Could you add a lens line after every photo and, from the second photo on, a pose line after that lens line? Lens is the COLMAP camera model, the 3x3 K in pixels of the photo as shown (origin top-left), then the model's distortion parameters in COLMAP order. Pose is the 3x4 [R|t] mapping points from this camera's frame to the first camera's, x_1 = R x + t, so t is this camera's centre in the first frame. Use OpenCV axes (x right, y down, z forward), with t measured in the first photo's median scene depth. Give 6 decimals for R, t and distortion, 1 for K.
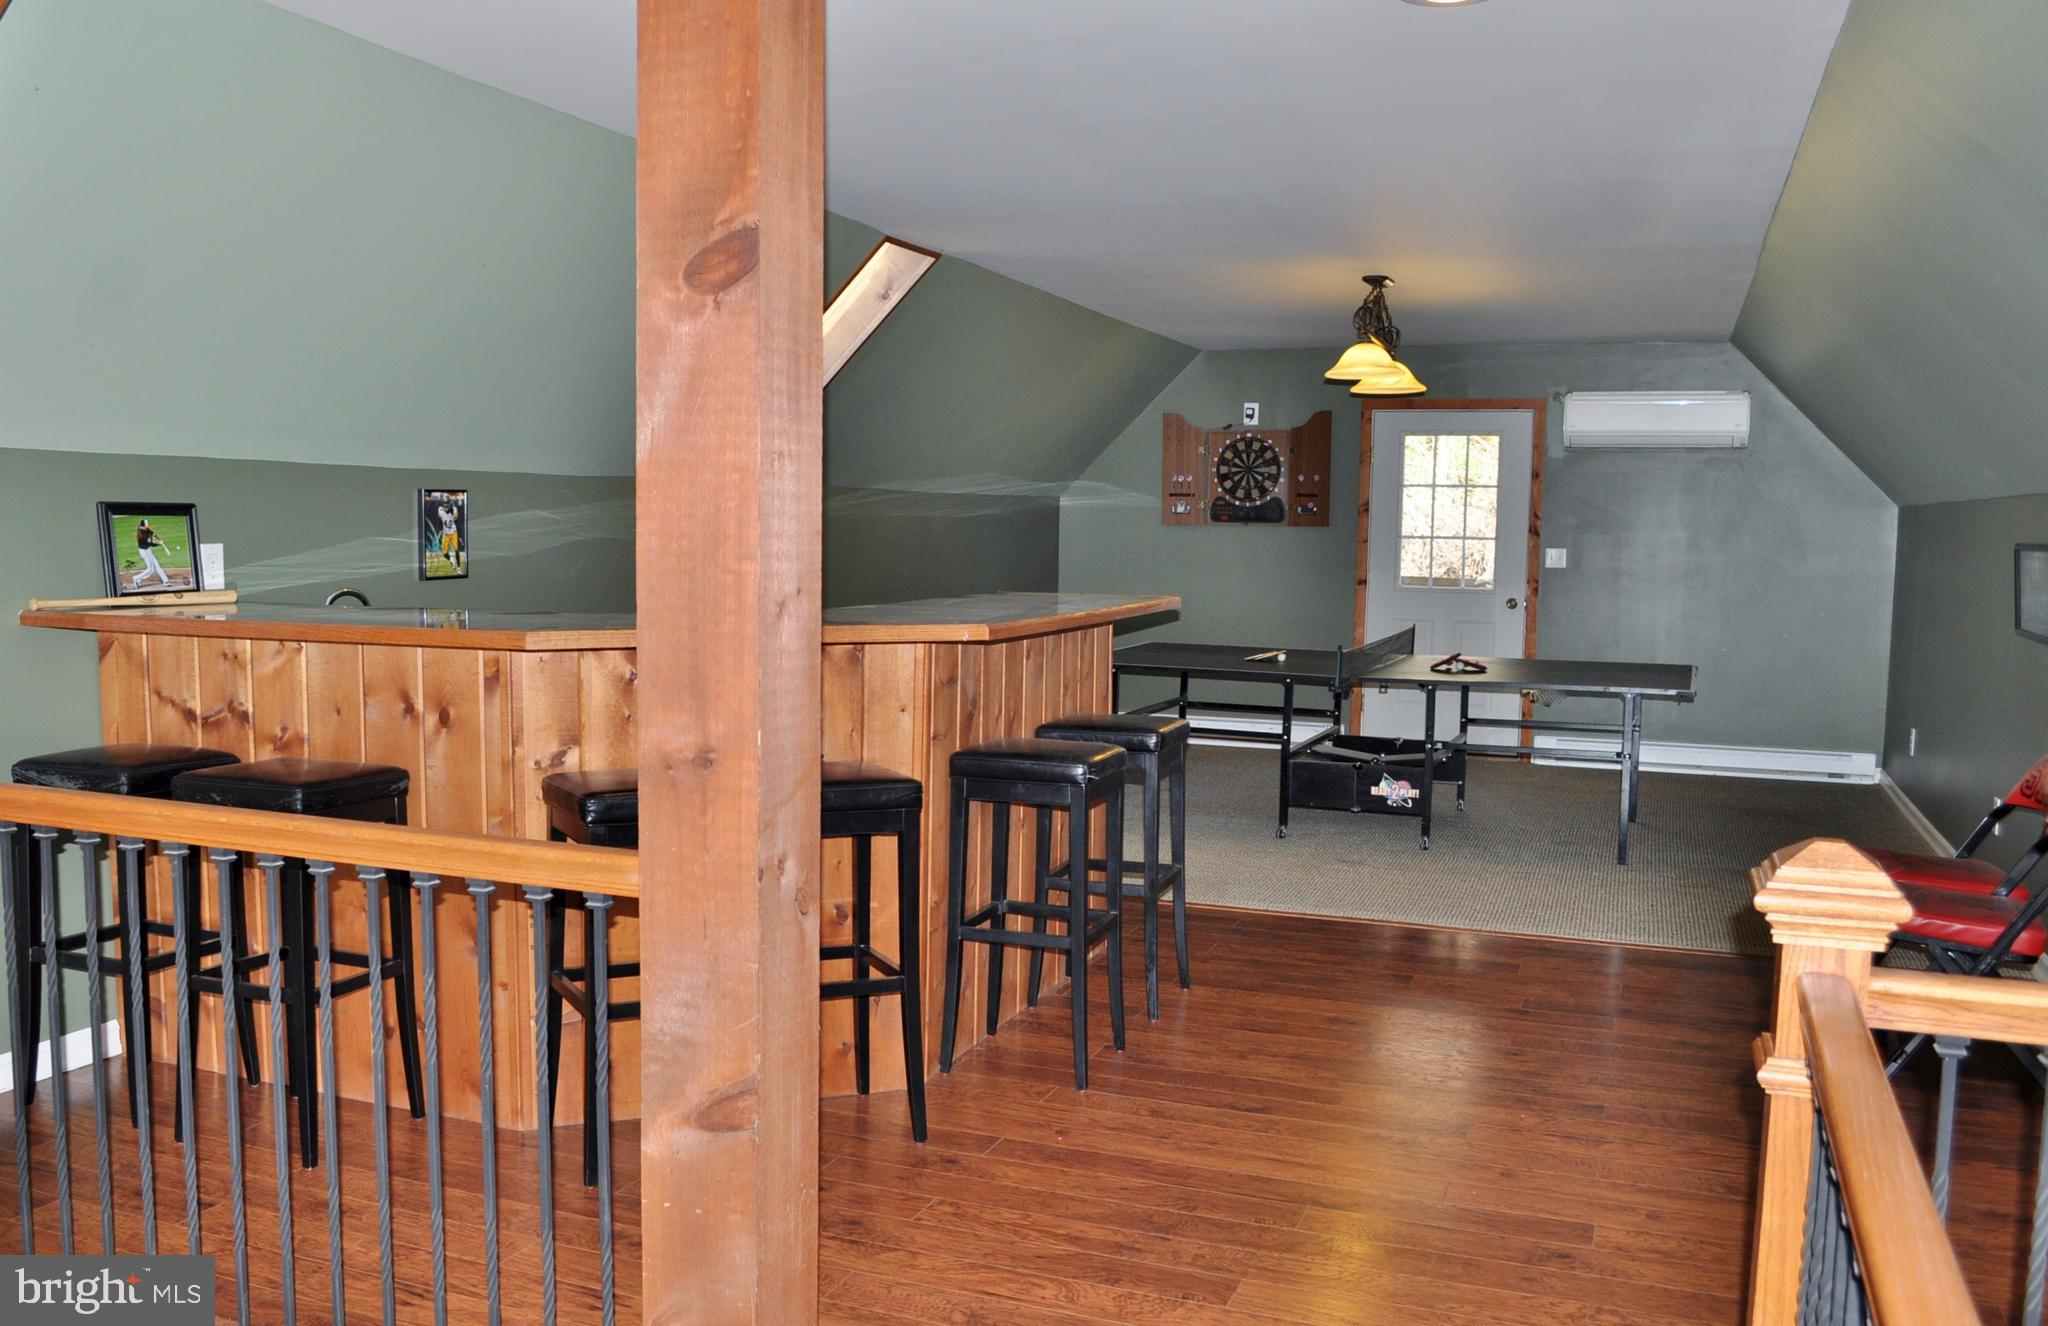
lens RADIAL K [[1791.8, 0, 1006.9], [0, 1791.8, 677.7], [0, 0, 1]] dist [-0.089405, -0.002510]
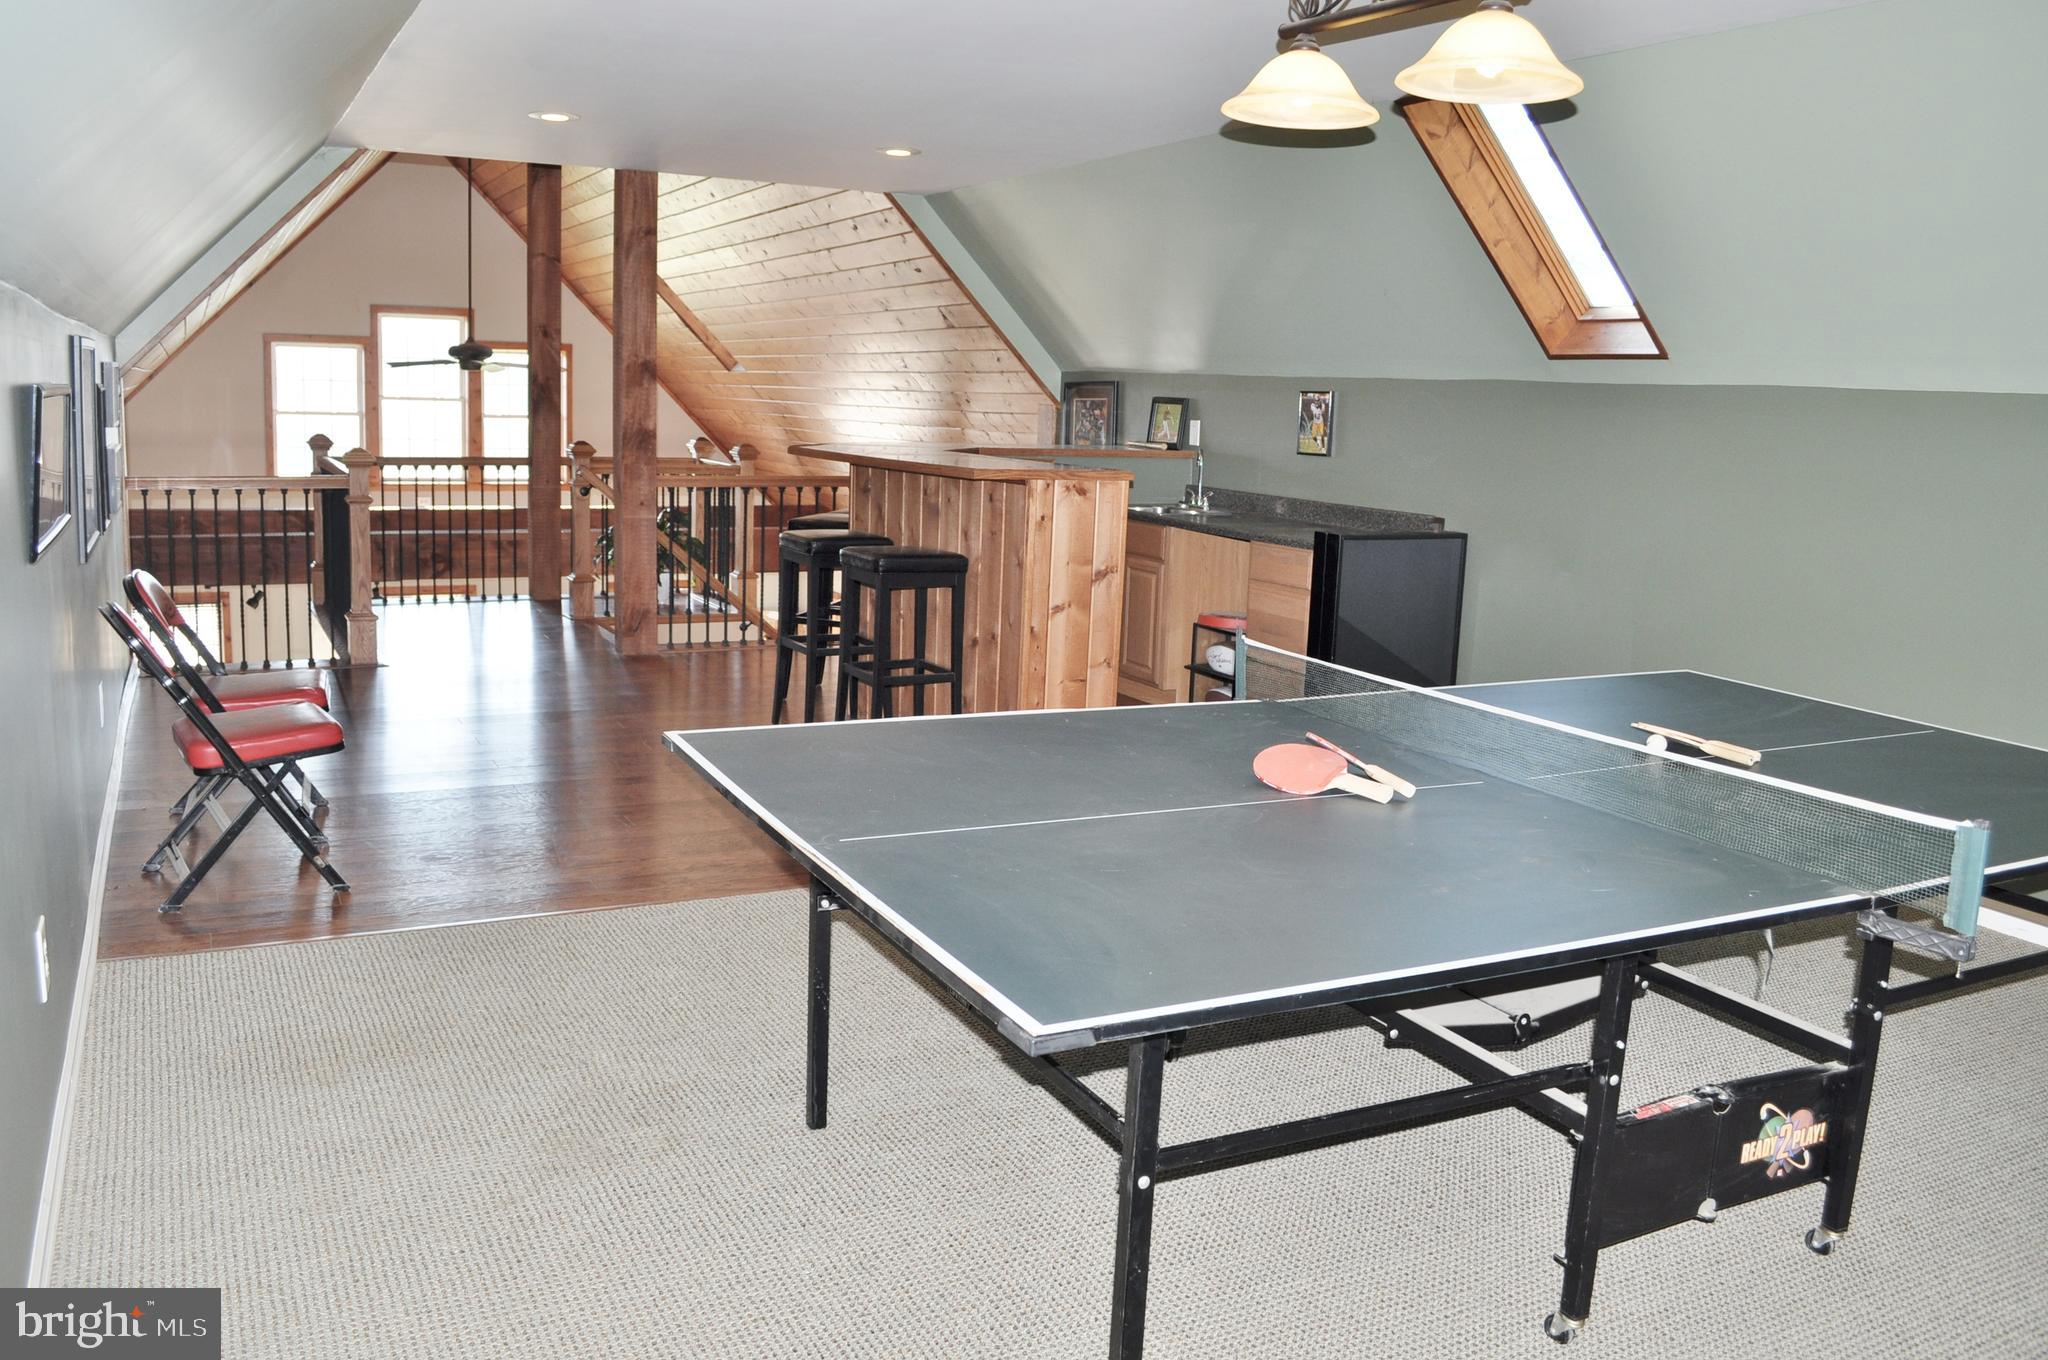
lens RADIAL K [[1654.6, 0, 1023.5], [0, 1654.6, 690.1], [0, 0, 1]] dist [-0.081273, 0.003898]
pose [[-0.666225, 0.091674, -0.740095, 1.492727], [-0.114771, 0.967988, 0.223218, -0.254303], [0.736866, 0.233655, -0.634376, 3.075523]]
